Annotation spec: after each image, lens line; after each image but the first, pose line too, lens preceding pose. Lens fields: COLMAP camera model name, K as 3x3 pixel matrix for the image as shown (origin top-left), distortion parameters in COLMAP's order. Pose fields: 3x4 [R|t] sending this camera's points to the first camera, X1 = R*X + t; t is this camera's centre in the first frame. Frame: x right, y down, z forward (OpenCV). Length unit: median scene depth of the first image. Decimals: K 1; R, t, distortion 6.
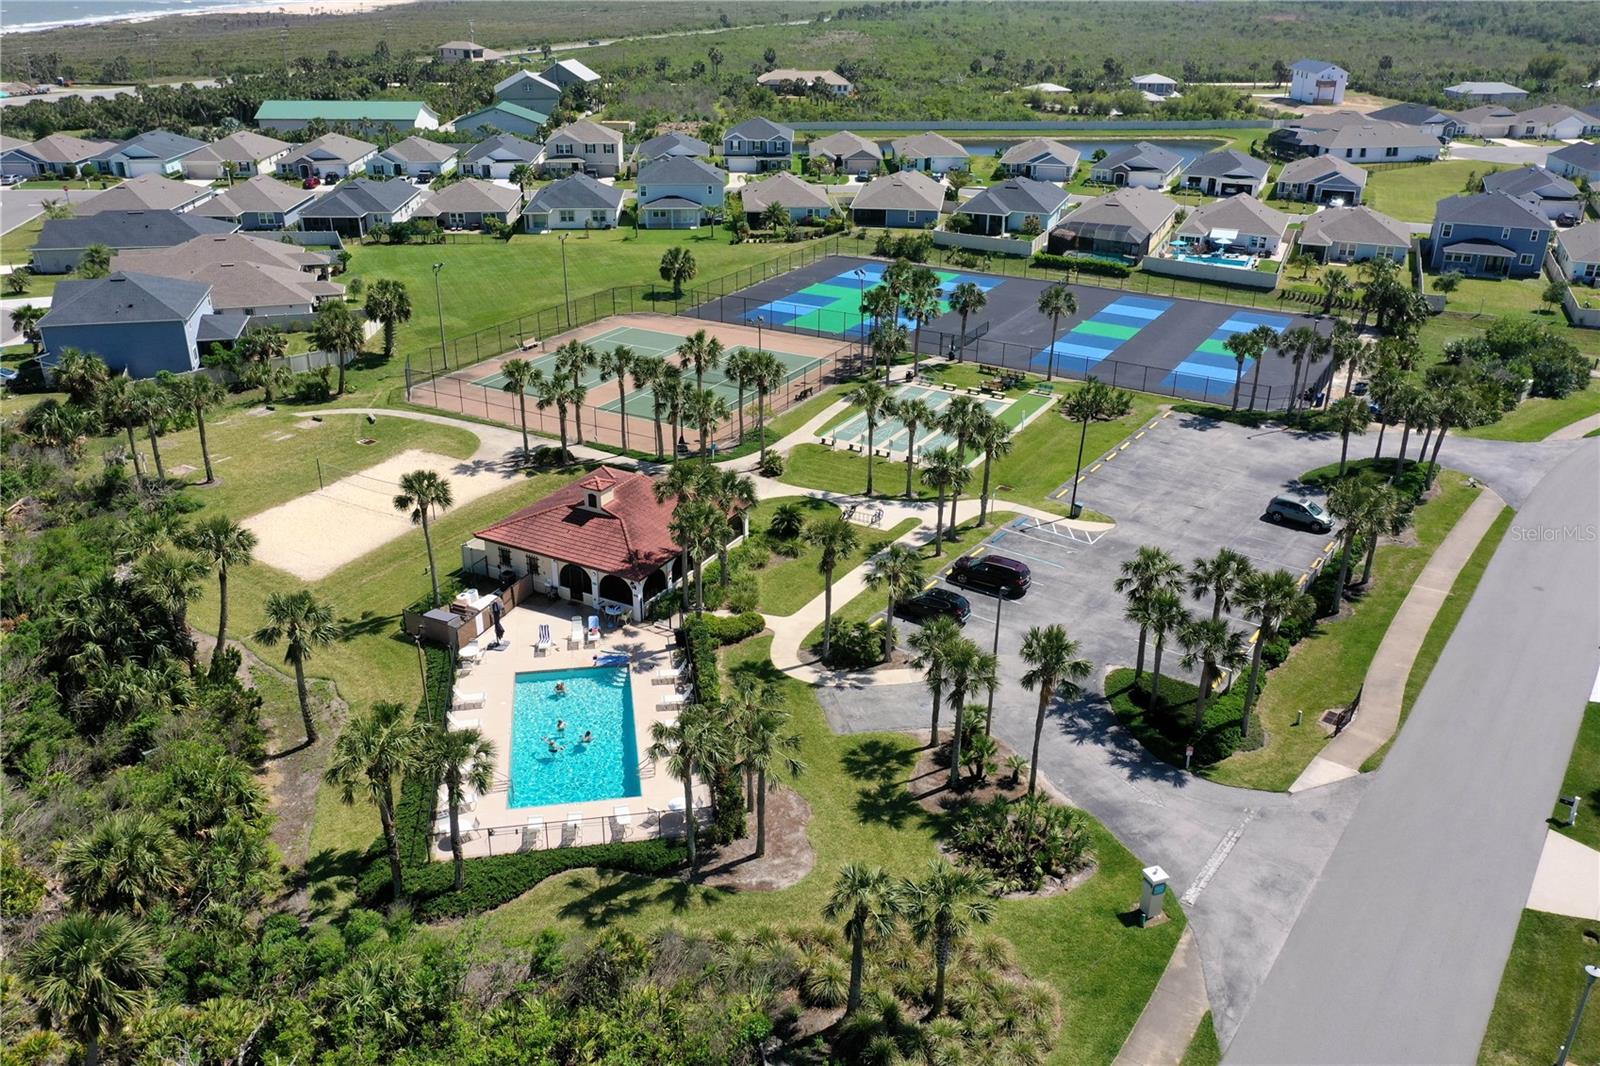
lens RADIAL K [[1283.3, 0, 800.0], [0, 1283.3, 533.0], [0, 0, 1]] dist [0.003373, 0.005073]
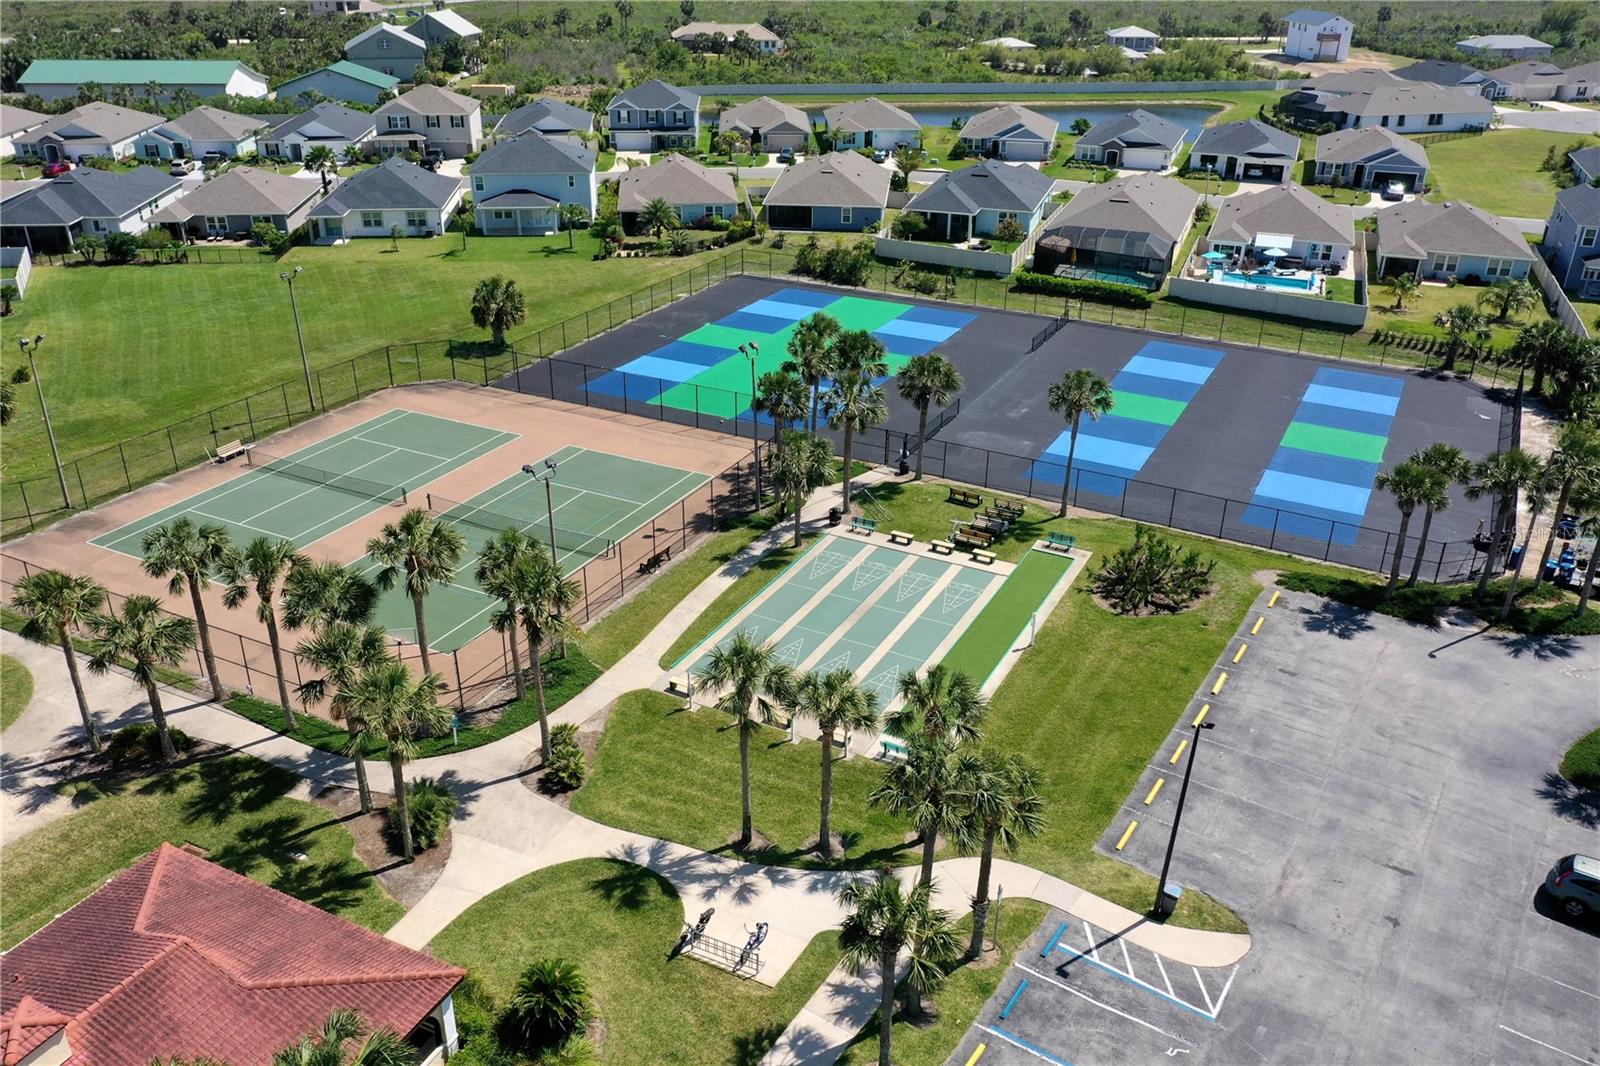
lens RADIAL K [[1283.3, 0, 800.0], [0, 1283.3, 533.0], [0, 0, 1]] dist [0.003373, 0.005073]
pose [[0.999174, -0.016794, 0.037013, 0.026946], [0.015756, 0.999480, 0.028141, -0.076509], [-0.037467, -0.027535, 0.998918, 0.231409]]
